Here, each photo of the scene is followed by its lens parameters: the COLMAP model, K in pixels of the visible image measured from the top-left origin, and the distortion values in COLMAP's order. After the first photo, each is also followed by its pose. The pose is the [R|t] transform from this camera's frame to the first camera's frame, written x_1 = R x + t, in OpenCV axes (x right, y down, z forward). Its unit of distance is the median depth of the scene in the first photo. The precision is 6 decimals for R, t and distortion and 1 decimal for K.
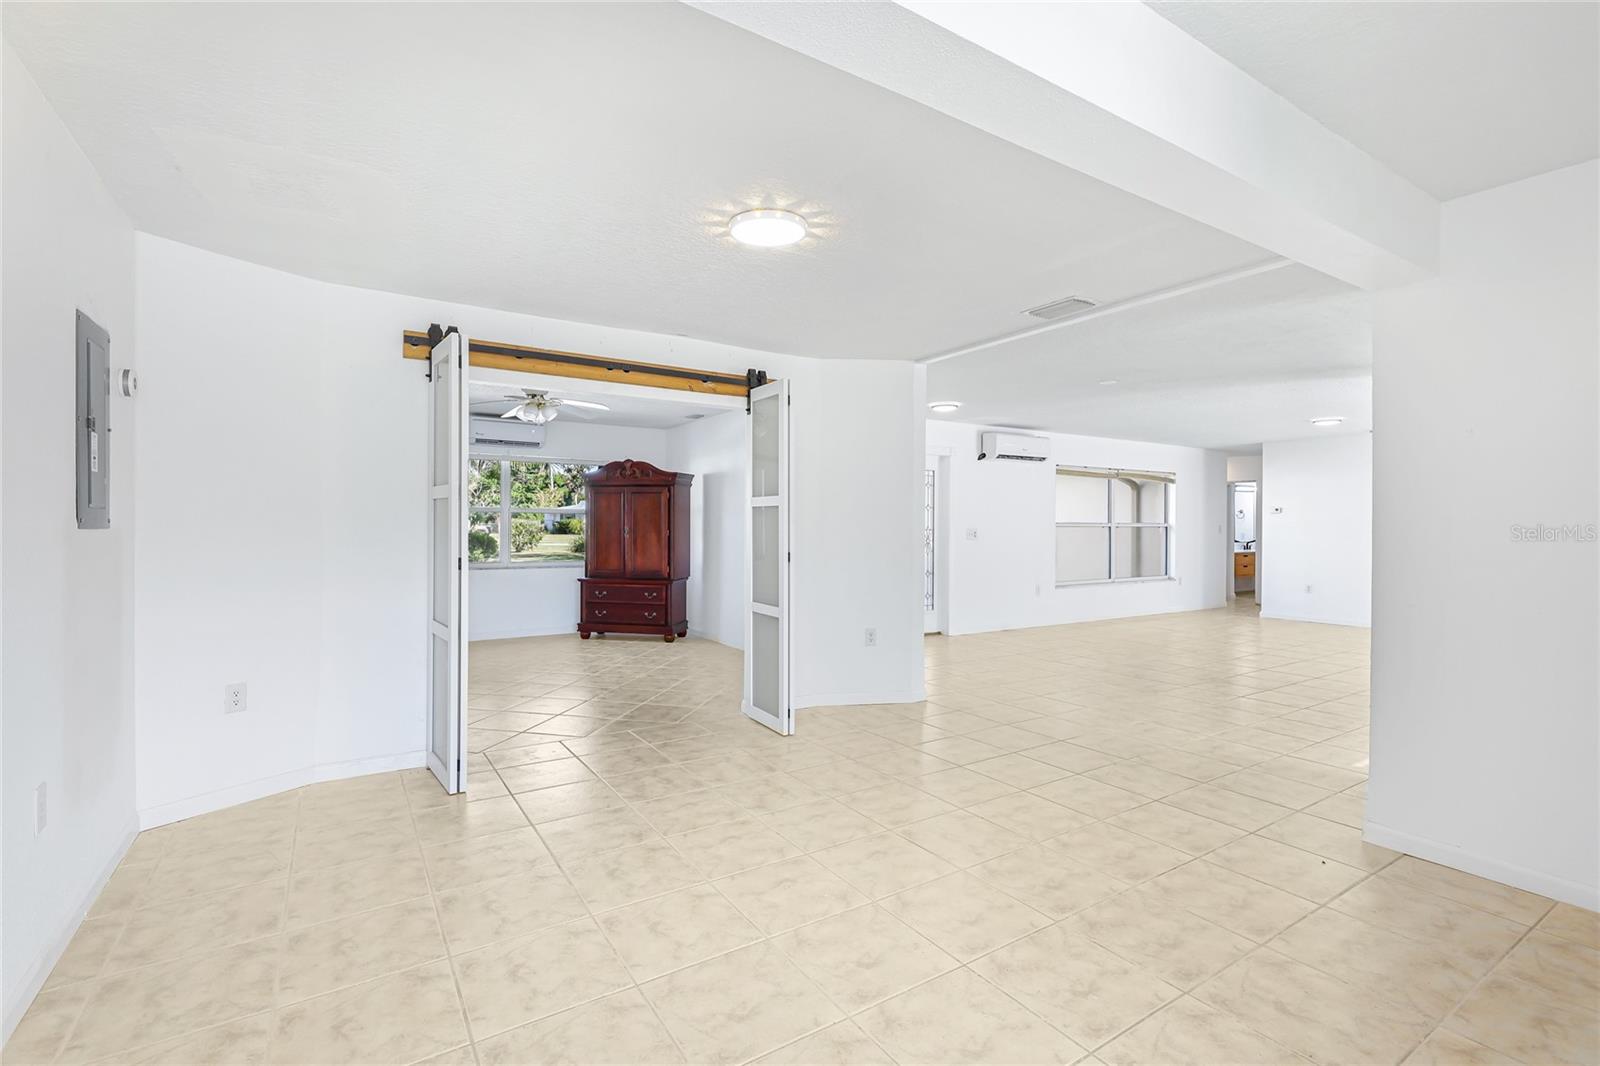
lens RADIAL K [[725.1, 0, 805.9], [0, 725.1, 534.2], [0, 0, 1]] dist [0.004198, -0.000916]
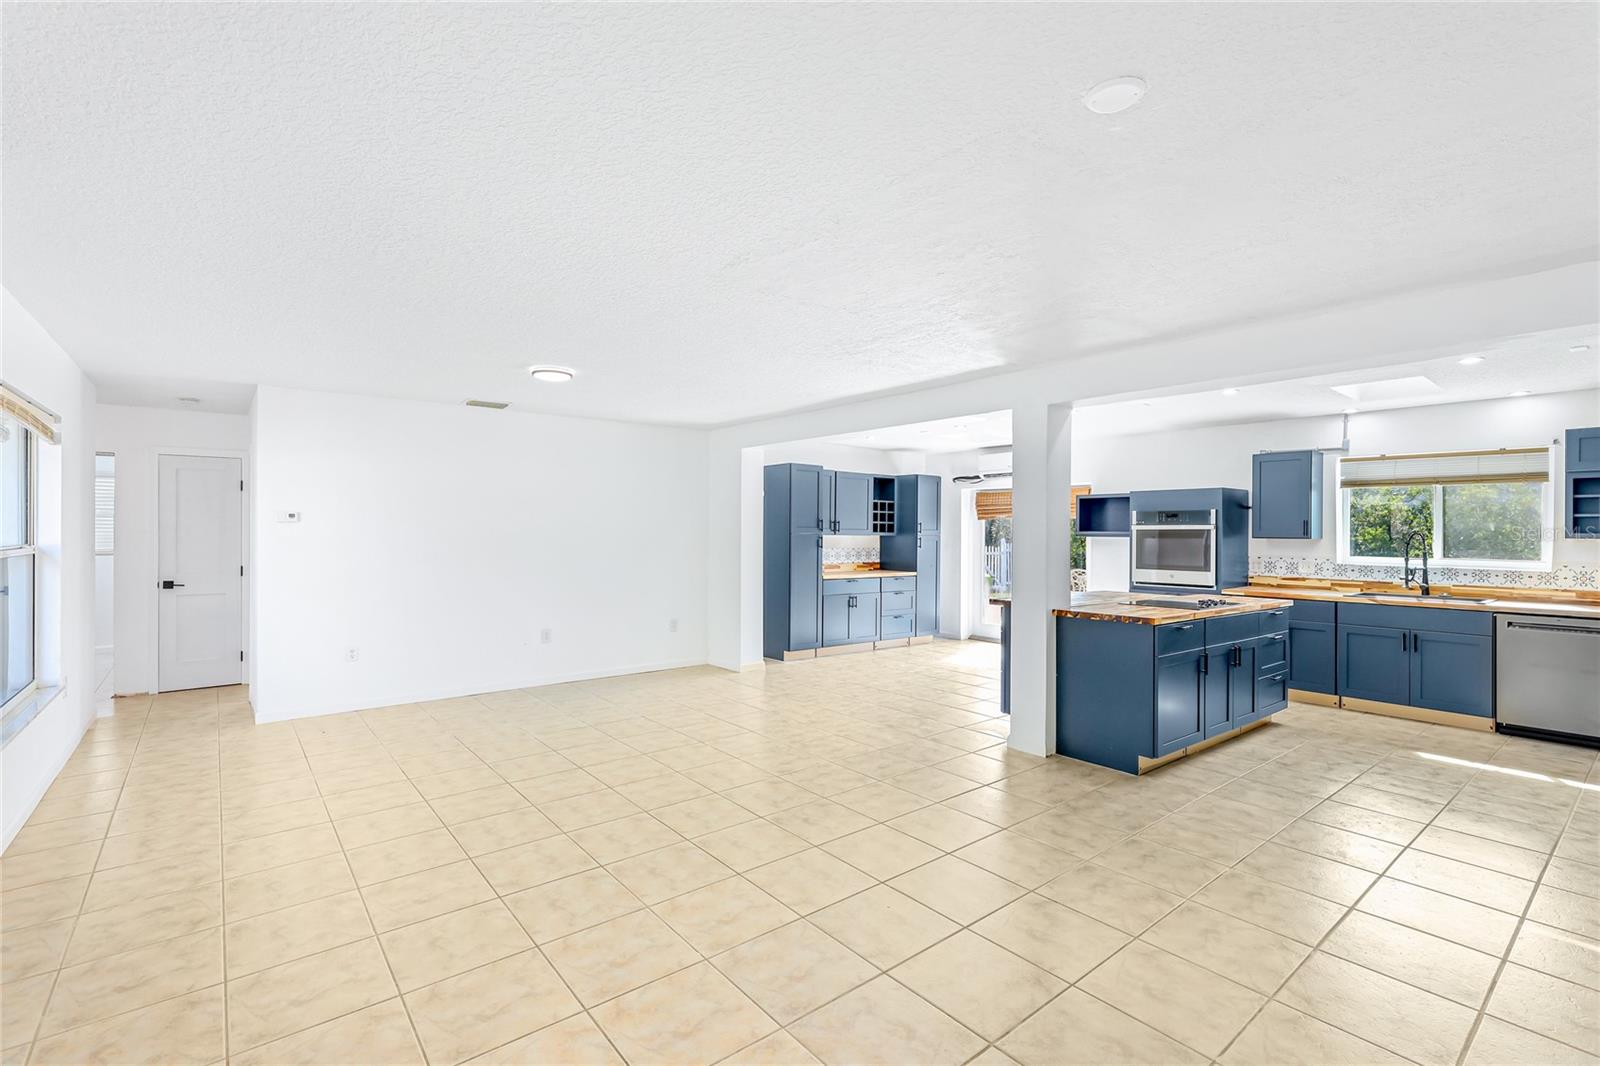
lens RADIAL K [[719.6, 0, 790.8], [0, 719.6, 530.4], [0, 0, 1]] dist [0.002507, -0.001274]
pose [[-0.094404, -0.007324, 0.995507, 0.078701], [0.004130, 0.999961, 0.007749, -0.024365], [-0.995525, 0.004842, -0.094370, 0.643564]]
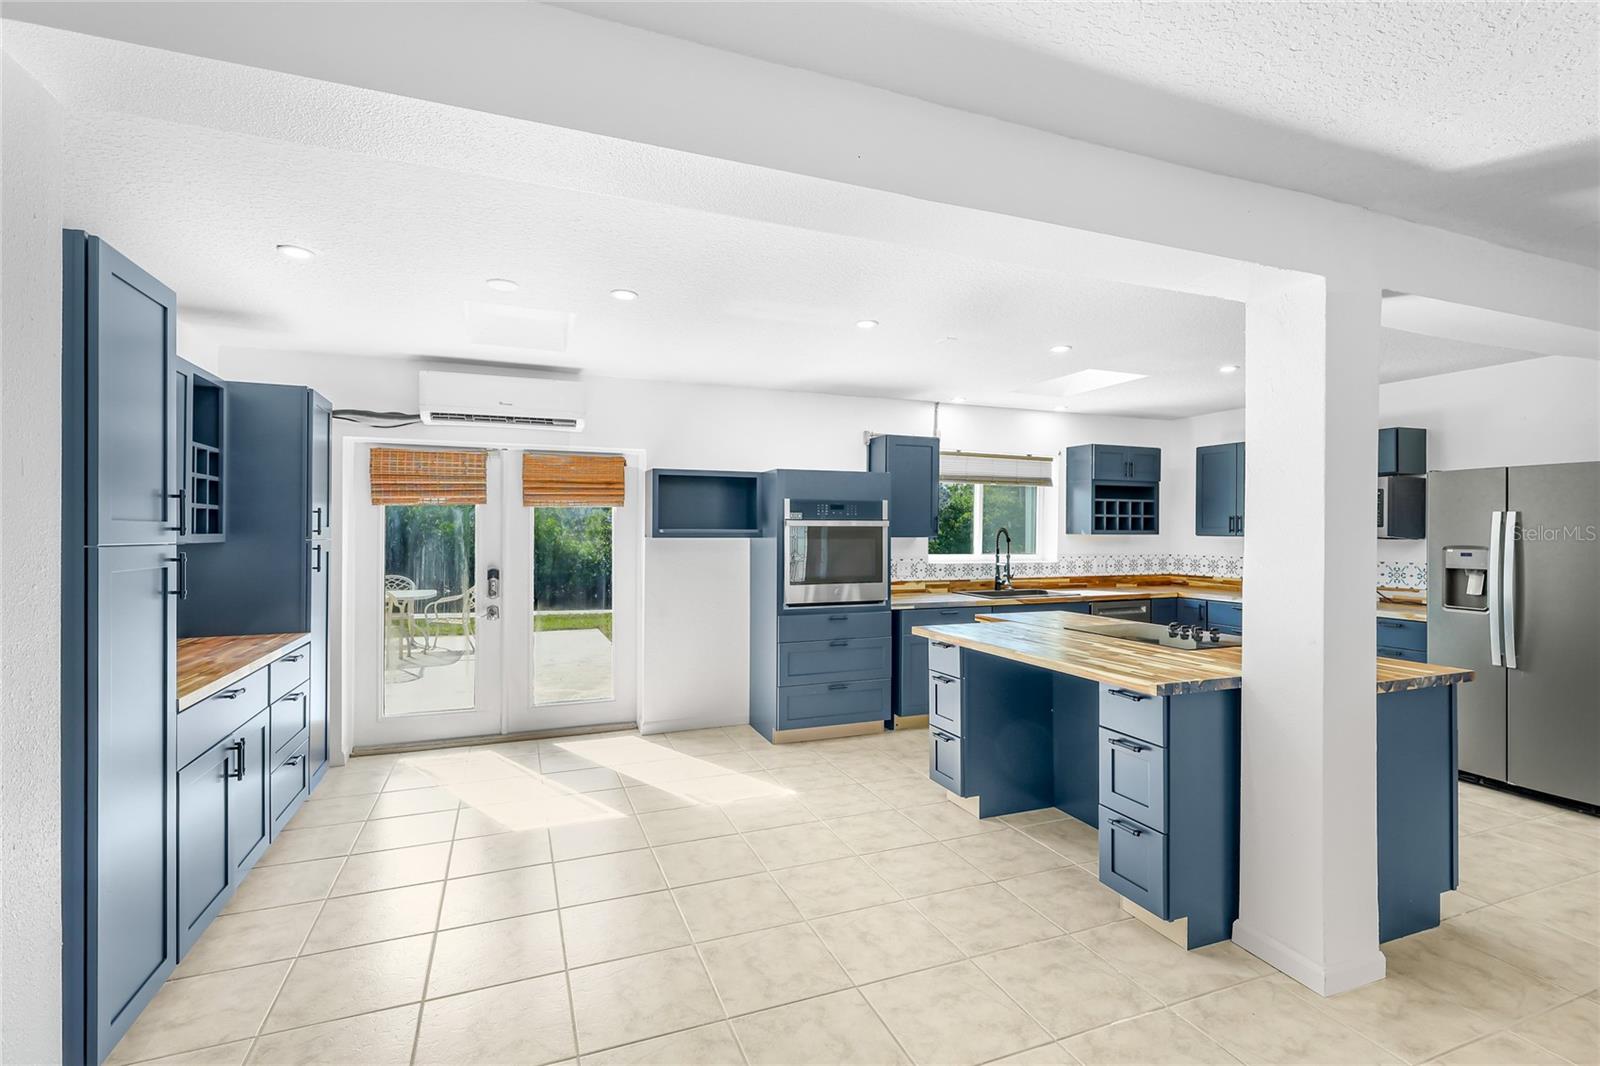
lens RADIAL K [[734.7, 0, 797.6], [0, 734.7, 528.3], [0, 0, 1]] dist [0.004098, -0.001016]
pose [[-0.979573, -0.011302, 0.200771, 0.615016], [-0.009045, 0.999885, 0.012152, -0.023107], [-0.200885, 0.010087, -0.979563, 0.706665]]
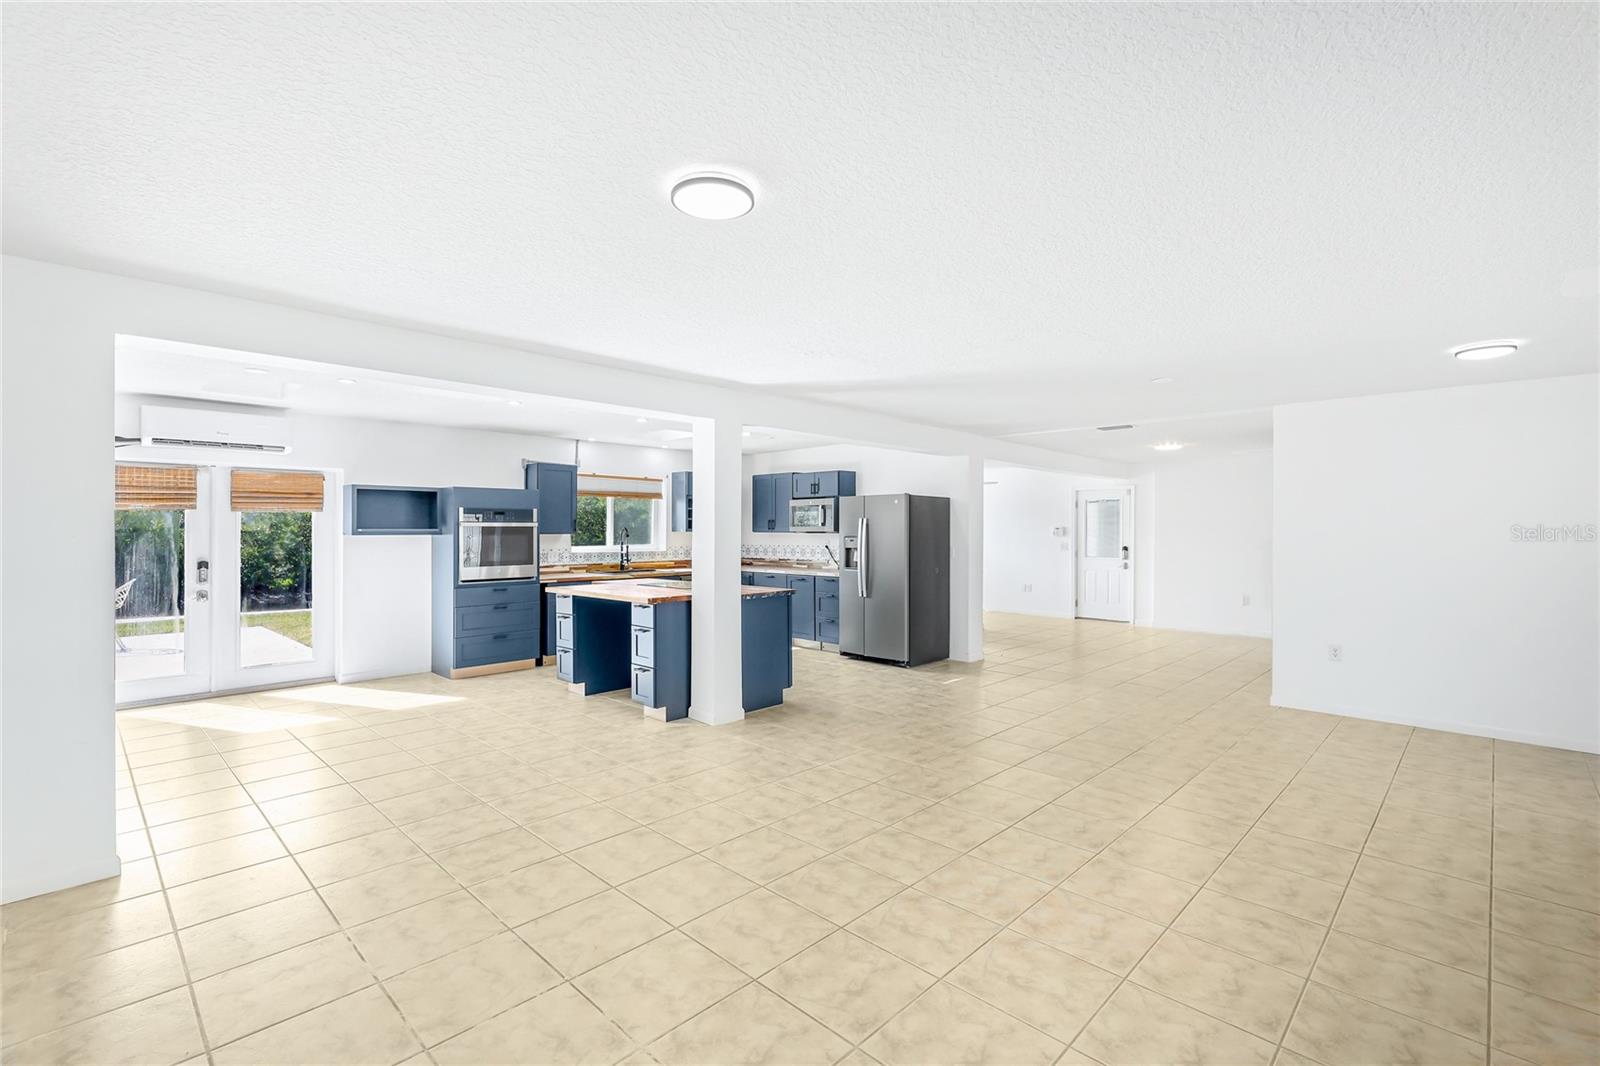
lens RADIAL K [[719.6, 0, 803.0], [0, 719.6, 526.9], [0, 0, 1]] dist [0.002507, -0.001274]
pose [[-0.975054, -0.008329, -0.221811, 0.557983], [-0.009703, 0.999940, 0.005103, -0.024627], [0.221755, 0.007128, -0.975076, 0.956201]]
